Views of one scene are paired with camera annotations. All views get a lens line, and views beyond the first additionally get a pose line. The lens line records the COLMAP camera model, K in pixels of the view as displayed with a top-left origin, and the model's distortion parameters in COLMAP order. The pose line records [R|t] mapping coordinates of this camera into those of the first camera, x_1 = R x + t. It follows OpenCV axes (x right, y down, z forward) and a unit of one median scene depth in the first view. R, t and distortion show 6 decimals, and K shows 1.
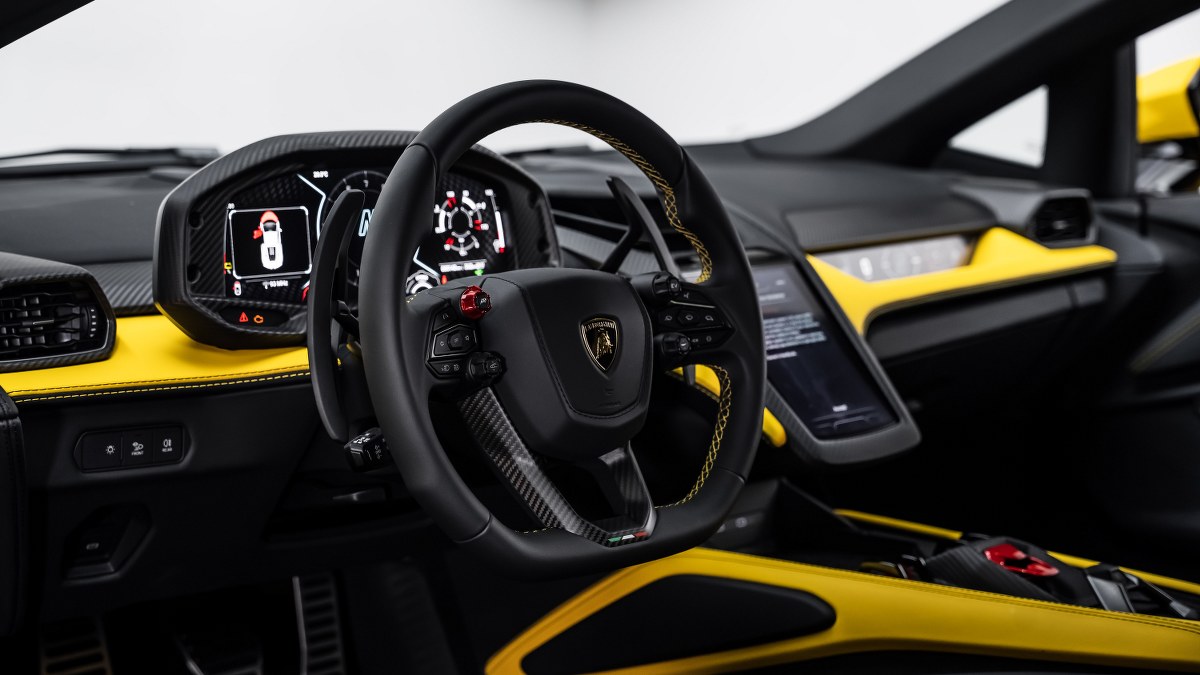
lens RADIAL K [[1992.6, 0, 600.0], [0, 1992.6, 337.5], [0, 0, 1]] dist [0.272845, -0.030908]
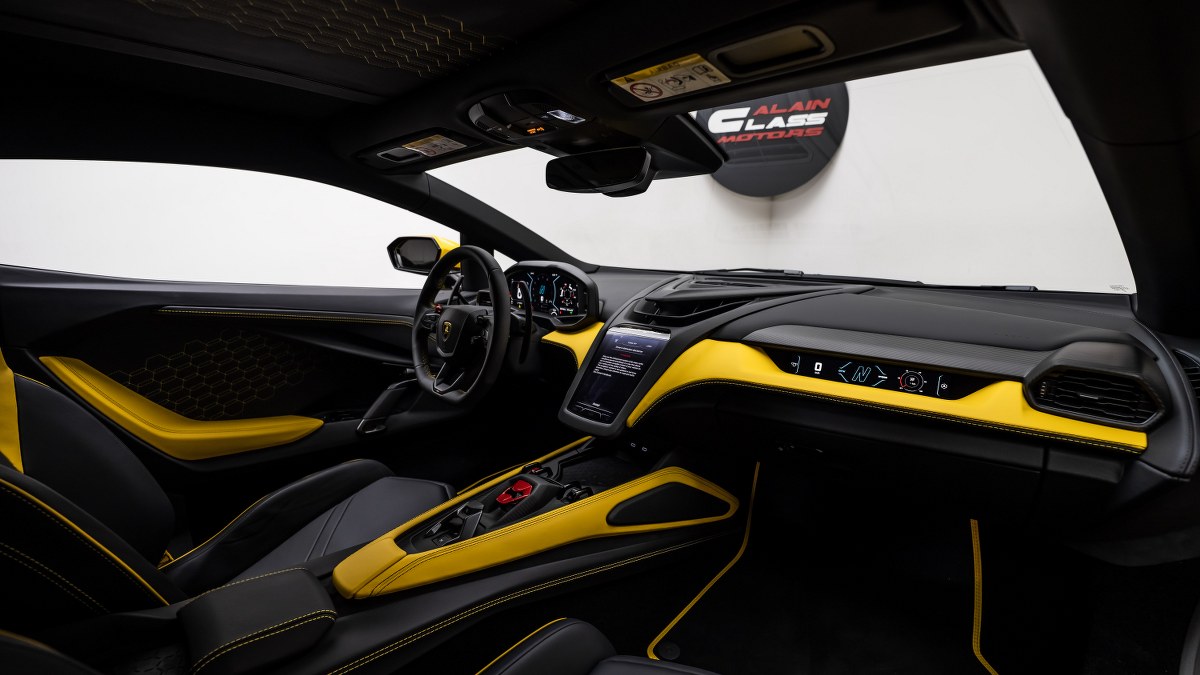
lens RADIAL K [[494.7, 0, 600.0], [0, 494.7, 337.5], [0, 0, 1]] dist [-0.027530, 0.000173]
pose [[0.029261, 0.198859, -0.979591, 0.639322], [-0.132461, 0.972139, 0.193389, -0.139927], [0.990756, 0.124099, 0.054787, 0.997727]]
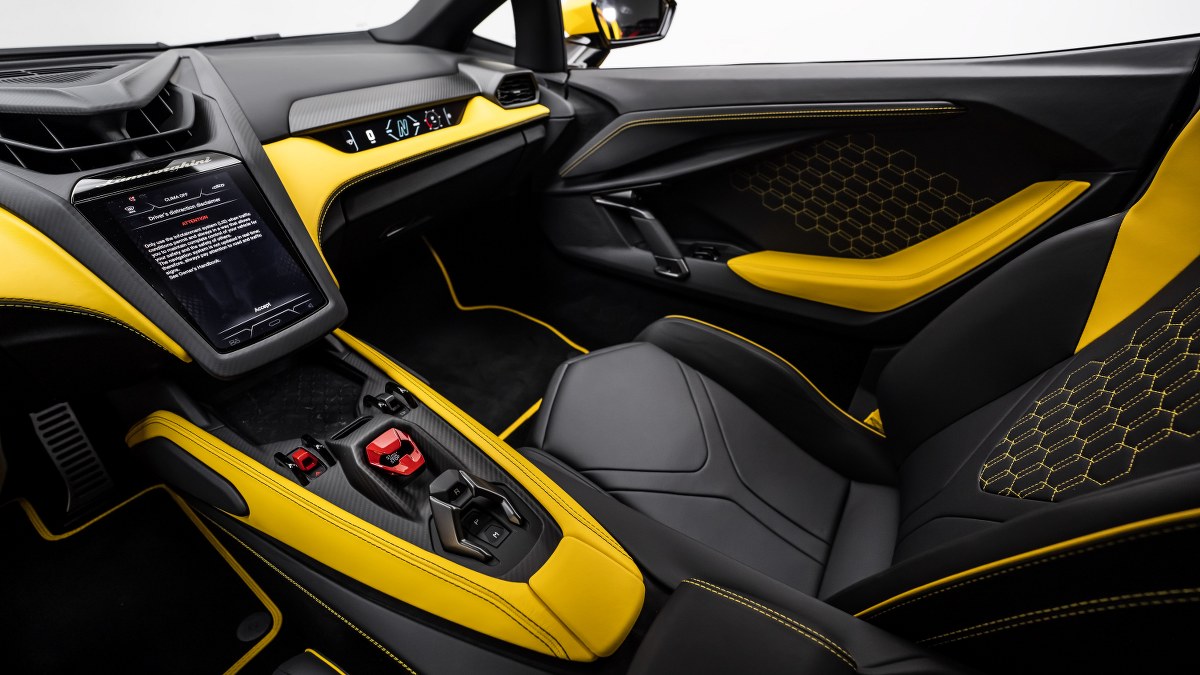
lens RADIAL K [[500.2, 0, 600.0], [0, 500.2, 337.5], [0, 0, 1]] dist [-0.026714, -0.000111]
pose [[0.977505, -0.105075, 0.182875, 0.271171], [0.010472, 0.890175, 0.455498, -0.084899], [-0.210652, -0.443336, 0.871251, 0.711338]]
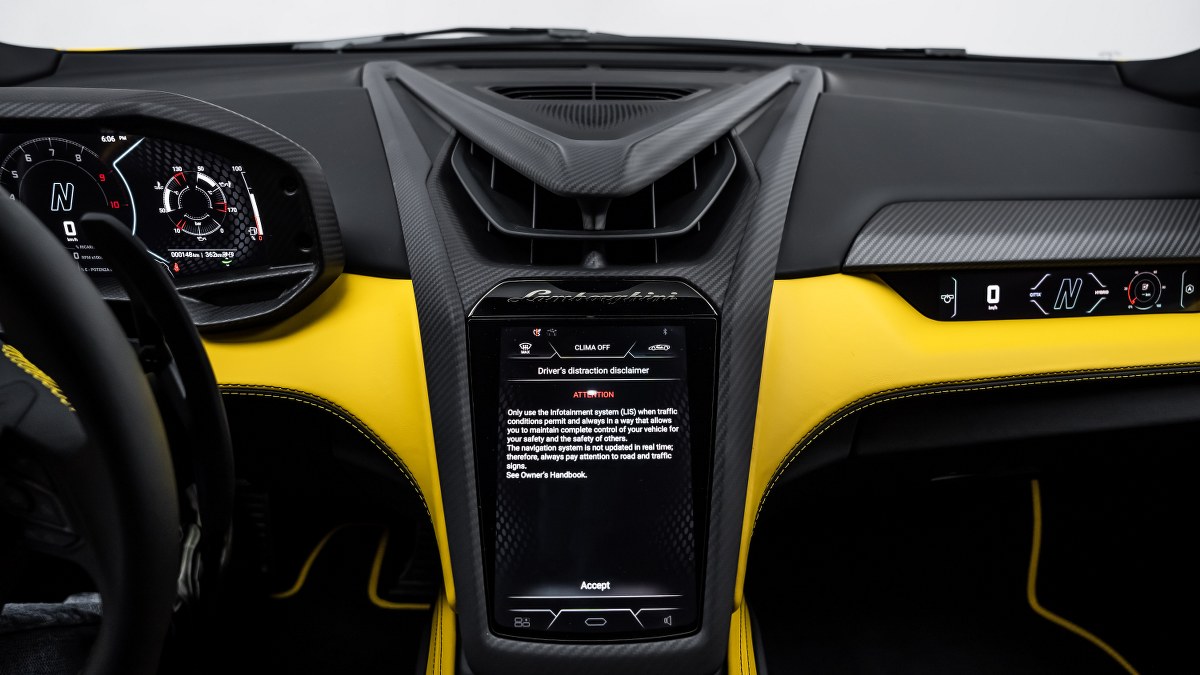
lens RADIAL K [[826.9, 0, 600.0], [0, 826.9, 337.5], [0, 0, 1]] dist [-0.190101, 0.145669]
pose [[0.723641, 0.322531, -0.610178, 0.265136], [-0.106821, 0.925776, 0.362668, -0.140428], [0.681859, -0.197261, 0.704383, 0.857231]]
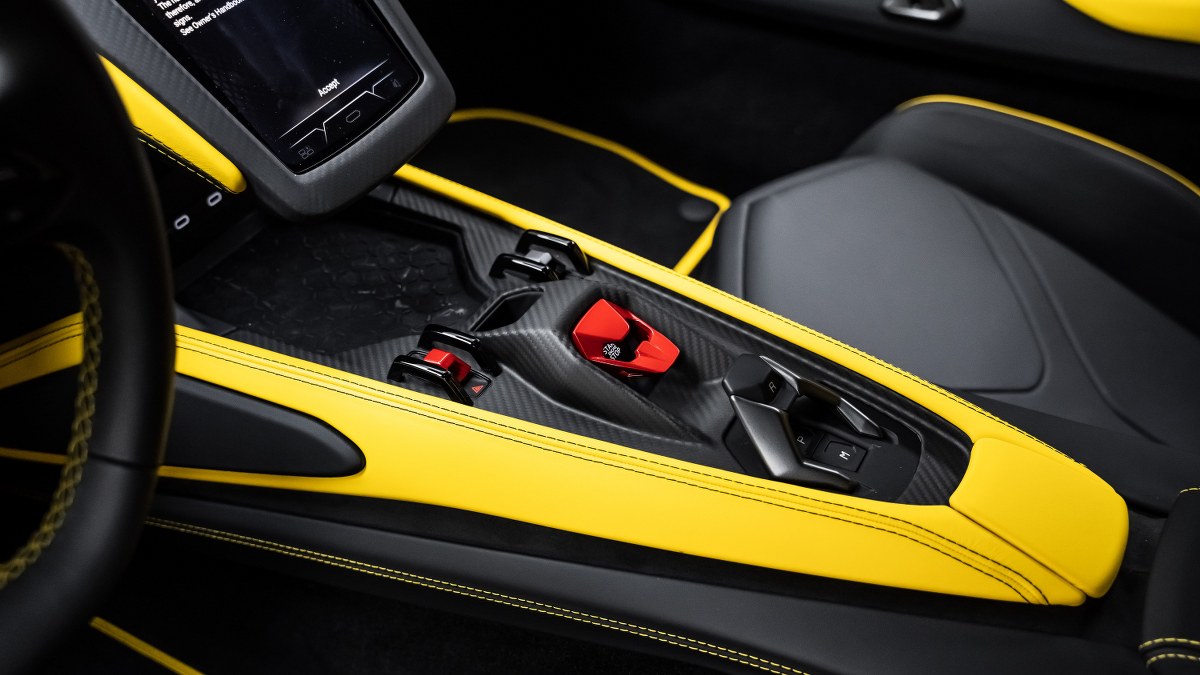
lens RADIAL K [[1284.9, 0, 600.0], [0, 1284.9, 337.5], [0, 0, 1]] dist [0.005117, 0.007485]
pose [[0.955723, -0.181391, 0.231714, 0.096502], [0.030443, 0.844144, 0.535251, -0.115971], [-0.292690, -0.504498, 0.812290, 0.626103]]
